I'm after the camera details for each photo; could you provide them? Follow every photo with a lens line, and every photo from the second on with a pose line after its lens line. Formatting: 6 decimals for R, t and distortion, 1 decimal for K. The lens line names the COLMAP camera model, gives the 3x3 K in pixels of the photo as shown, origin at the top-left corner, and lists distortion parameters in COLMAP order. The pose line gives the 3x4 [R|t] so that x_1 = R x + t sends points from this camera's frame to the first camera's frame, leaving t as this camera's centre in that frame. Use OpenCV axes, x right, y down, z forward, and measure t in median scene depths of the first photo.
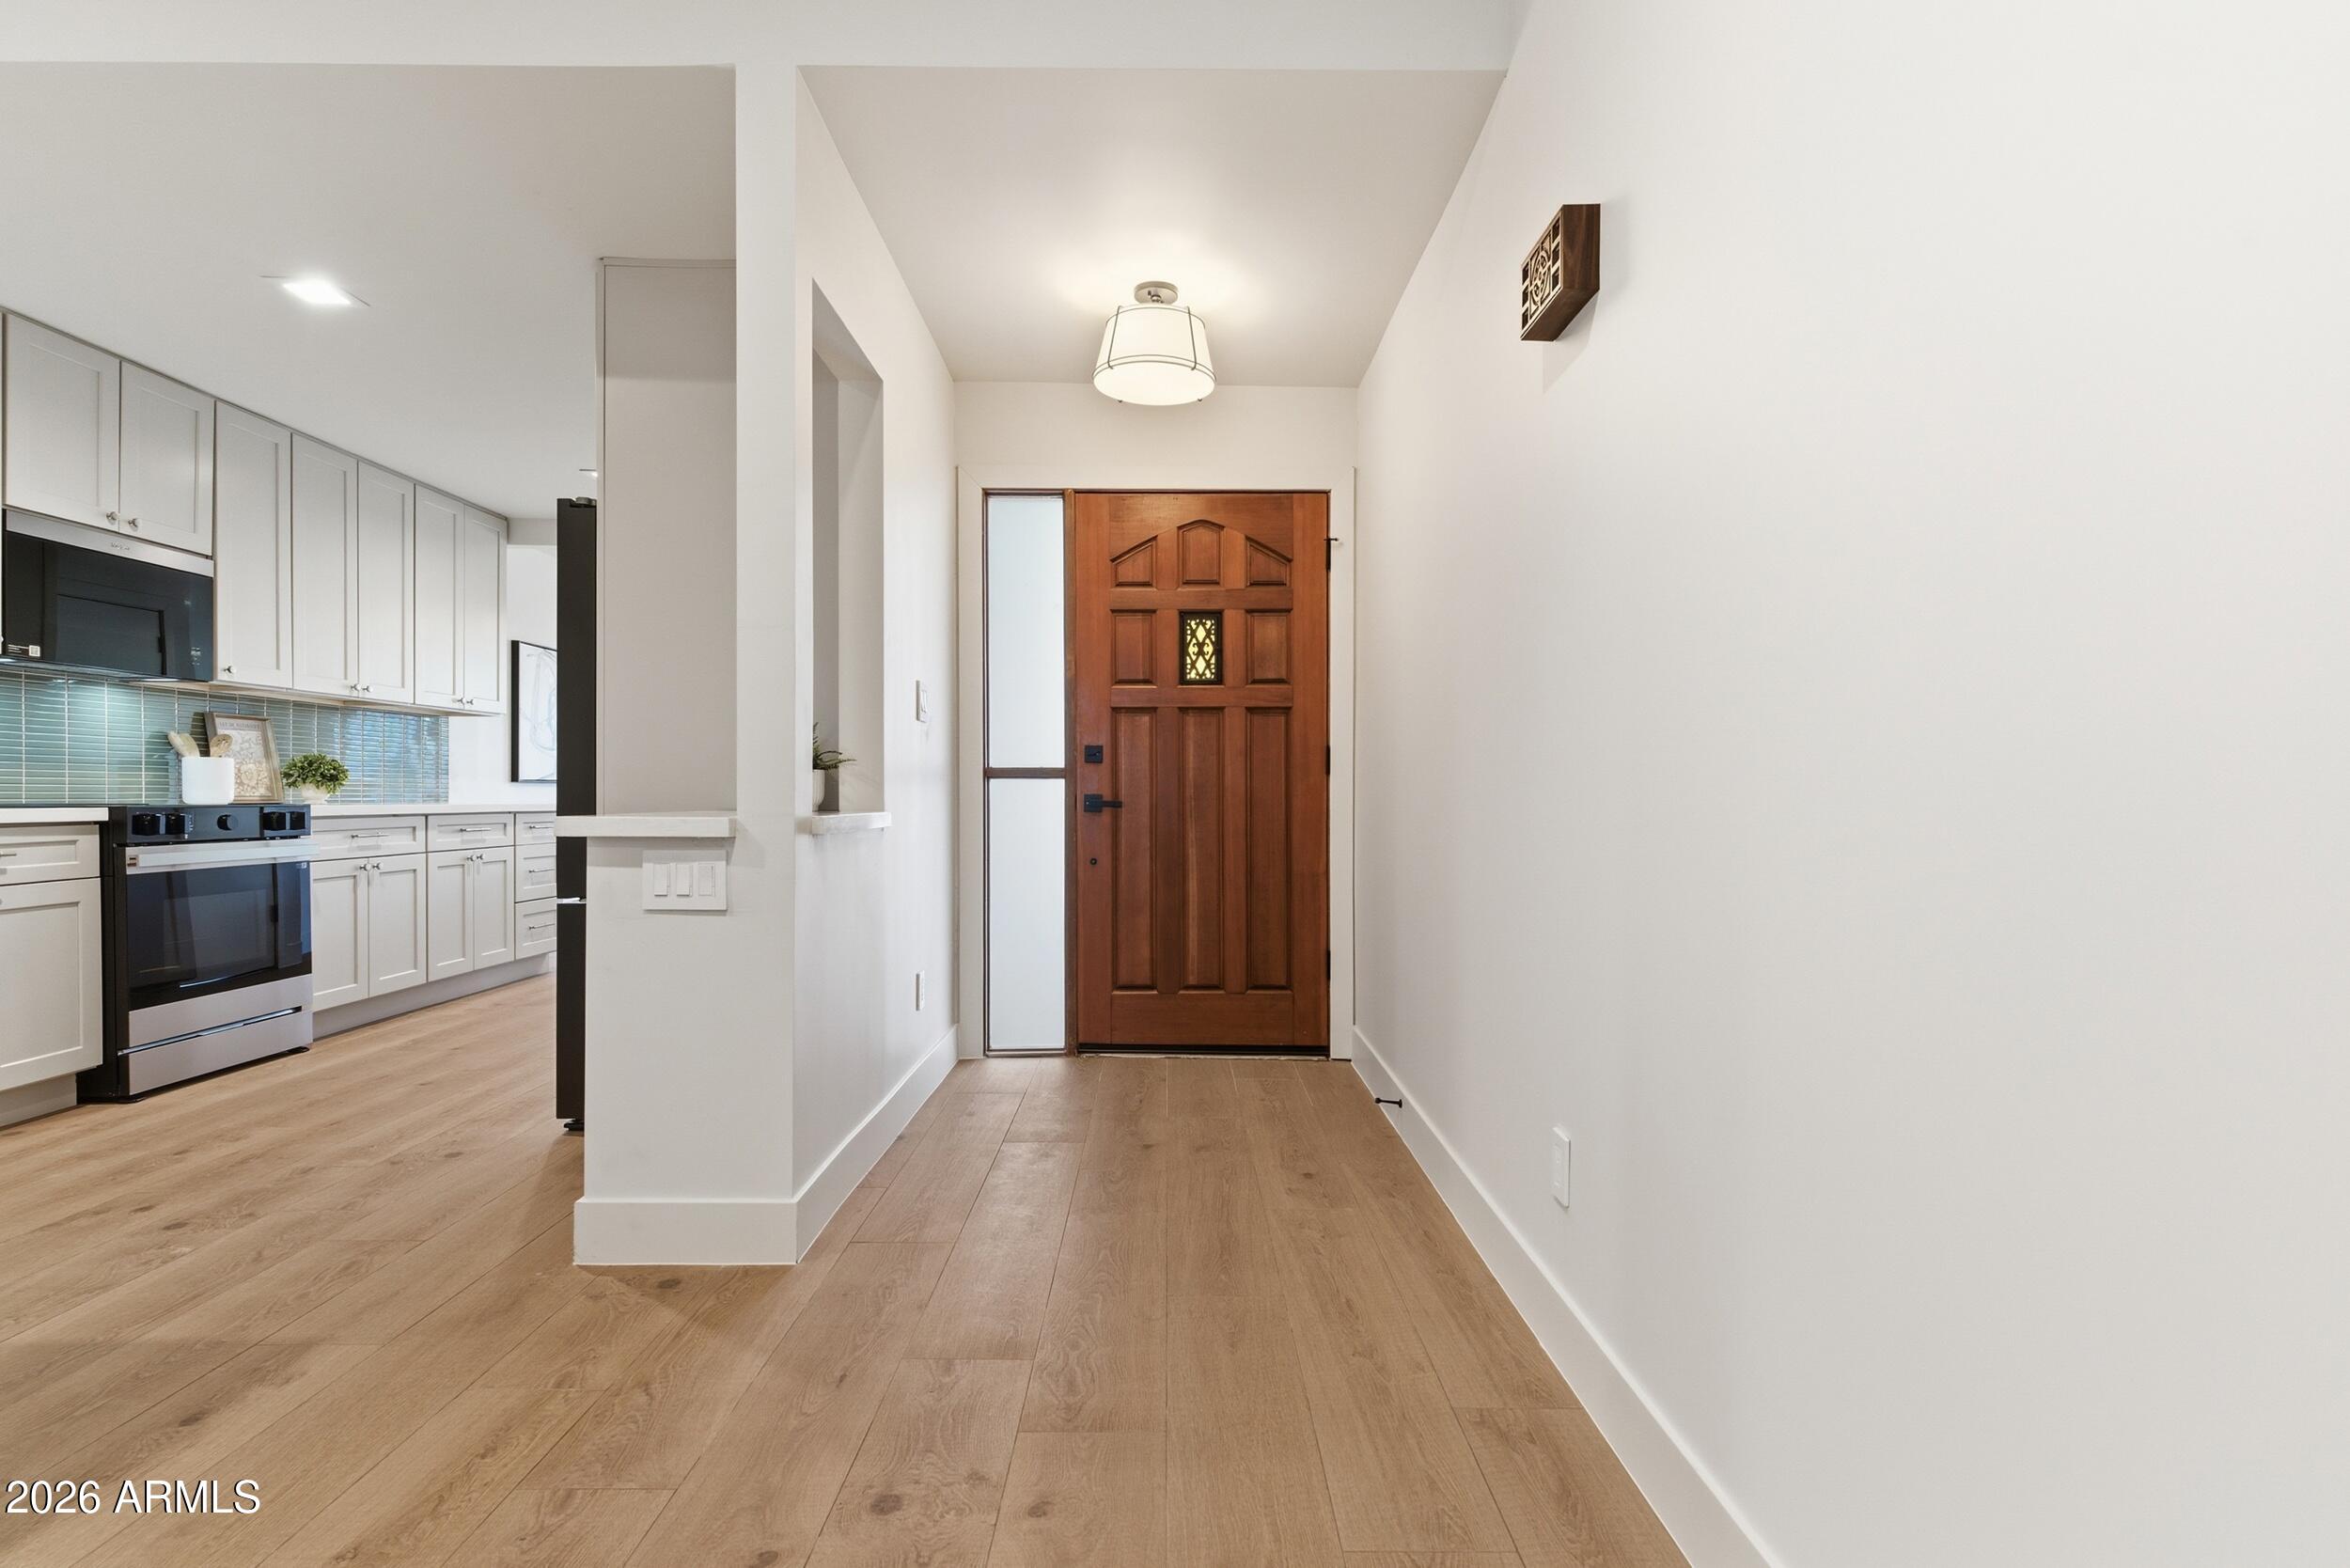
lens RADIAL K [[1127.1, 0, 1175.0], [0, 1127.1, 784.0], [0, 0, 1]] dist [-0.000047, 0.000094]
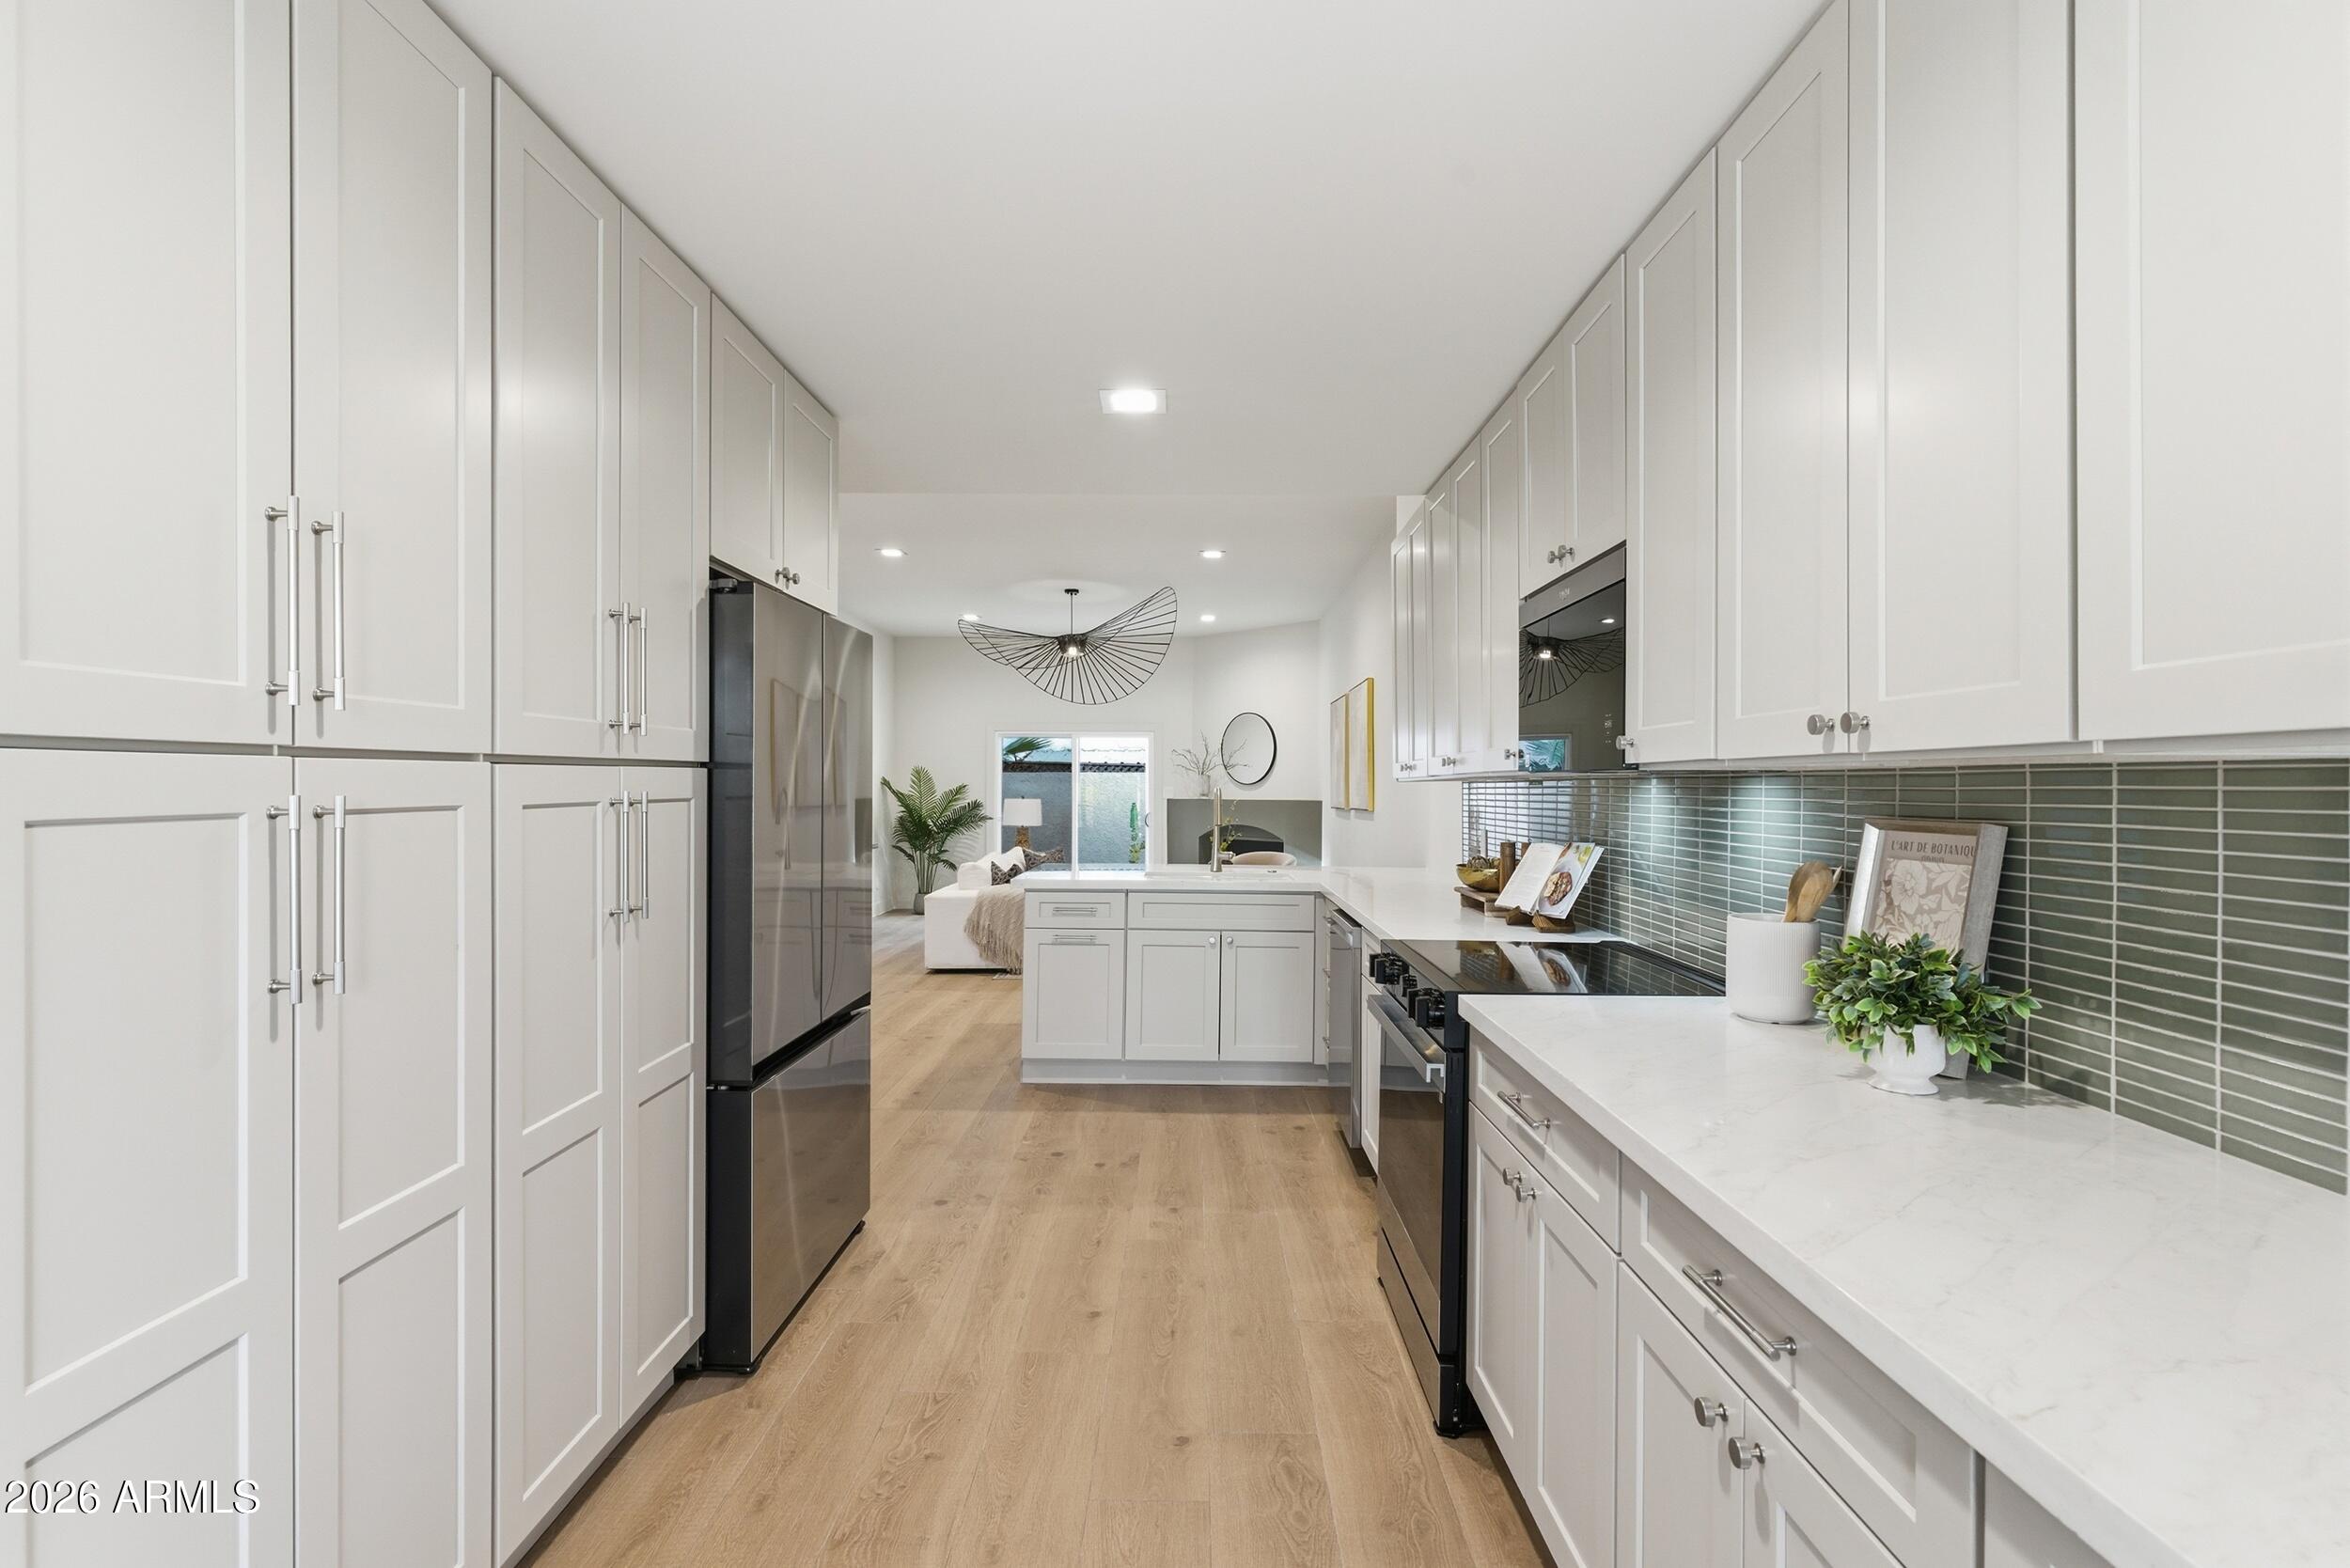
lens RADIAL K [[1127.1, 0, 1175.0], [0, 1127.1, 784.0], [0, 0, 1]] dist [-0.000047, 0.000094]
pose [[-0.999585, -0.002639, 0.028700, -1.027202], [-0.002821, 0.999976, -0.006312, -0.123665], [-0.028683, -0.006390, -0.999568, 2.445878]]
